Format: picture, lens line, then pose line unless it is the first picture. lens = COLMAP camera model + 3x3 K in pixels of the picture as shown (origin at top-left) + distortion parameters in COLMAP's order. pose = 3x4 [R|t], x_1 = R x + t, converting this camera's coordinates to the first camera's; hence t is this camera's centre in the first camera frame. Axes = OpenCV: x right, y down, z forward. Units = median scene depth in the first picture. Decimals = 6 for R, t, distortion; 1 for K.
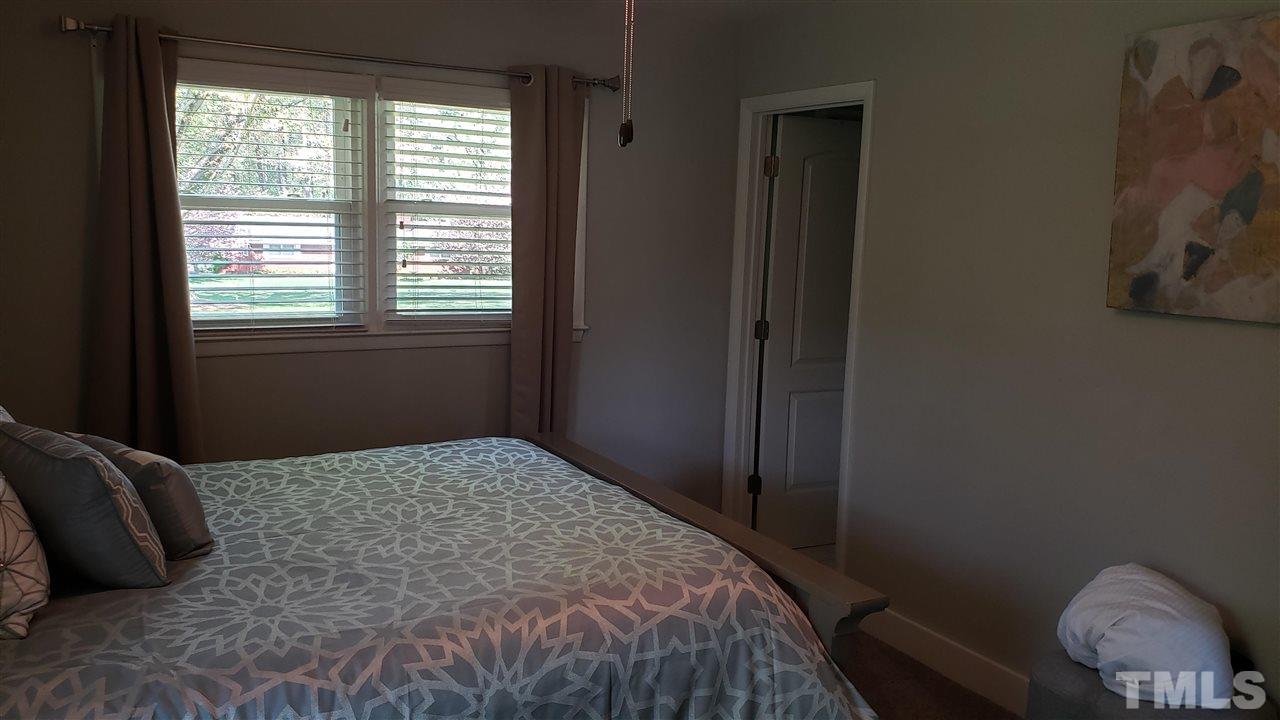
lens RADIAL K [[979.3, 0, 639.4], [0, 979.3, 374.0], [0, 0, 1]] dist [-0.000553, -0.000132]
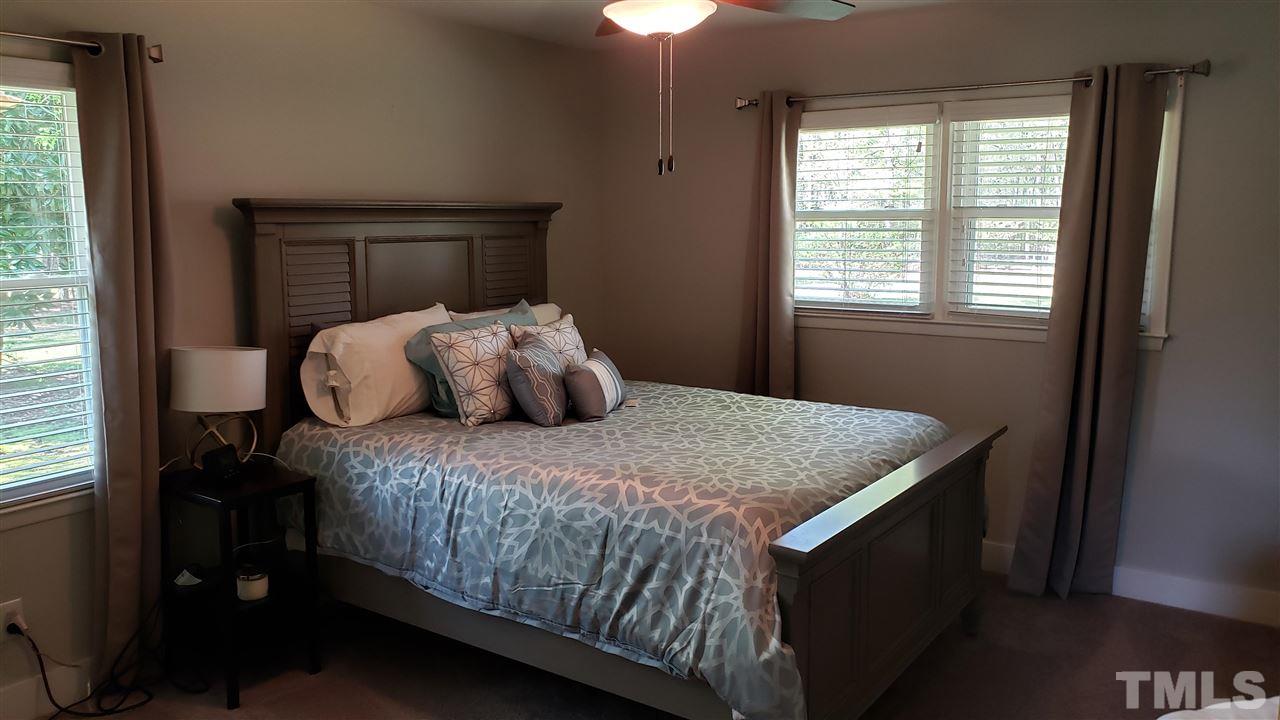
lens RADIAL K [[992.7, 0, 619.0], [0, 992.7, 336.3], [0, 0, 1]] dist [0.121975, -0.221150]
pose [[0.421072, 0.081710, -0.903339, 1.249791], [-0.117795, 0.992426, 0.034861, -0.040601], [0.899345, 0.091730, 0.427508, 0.290540]]
